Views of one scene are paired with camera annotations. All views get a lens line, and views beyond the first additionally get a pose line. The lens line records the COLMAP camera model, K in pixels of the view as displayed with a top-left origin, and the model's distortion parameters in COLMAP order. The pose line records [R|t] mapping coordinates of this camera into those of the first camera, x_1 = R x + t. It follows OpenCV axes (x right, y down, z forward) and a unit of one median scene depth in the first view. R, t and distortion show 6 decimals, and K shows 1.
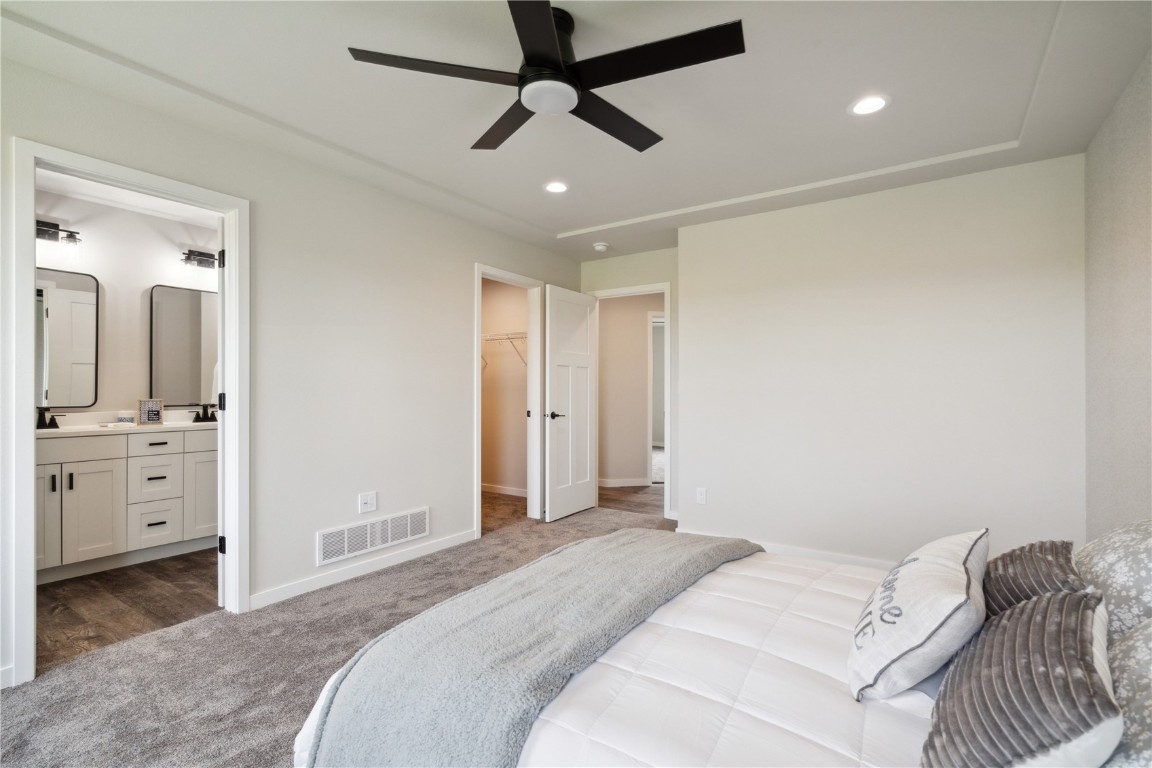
lens RADIAL K [[533.3, 0, 578.8], [0, 533.3, 391.3], [0, 0, 1]] dist [0.000263, 0.000243]
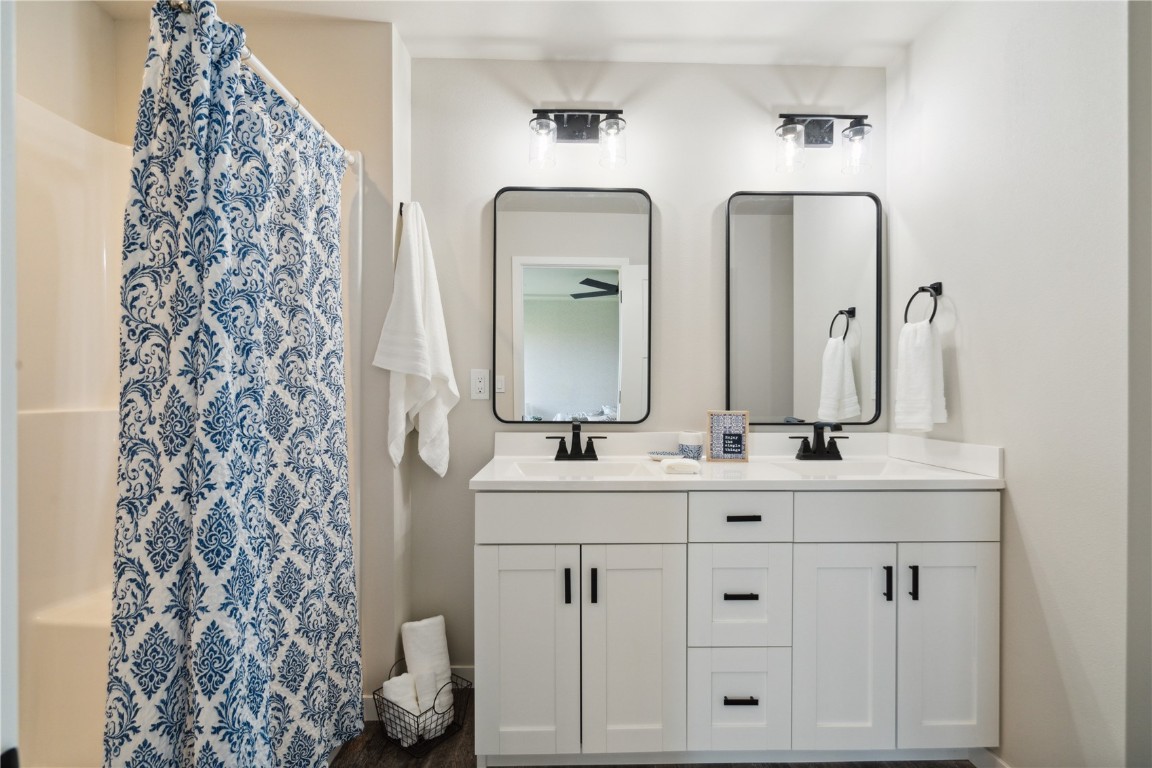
lens RADIAL K [[533.3, 0, 578.8], [0, 533.3, 391.3], [0, 0, 1]] dist [0.000263, 0.000243]
pose [[0.587954, -0.009720, -0.808836, -0.493637], [-0.000487, 0.999923, -0.012370, 0.002115], [0.808894, 0.007667, 0.587904, 0.608786]]
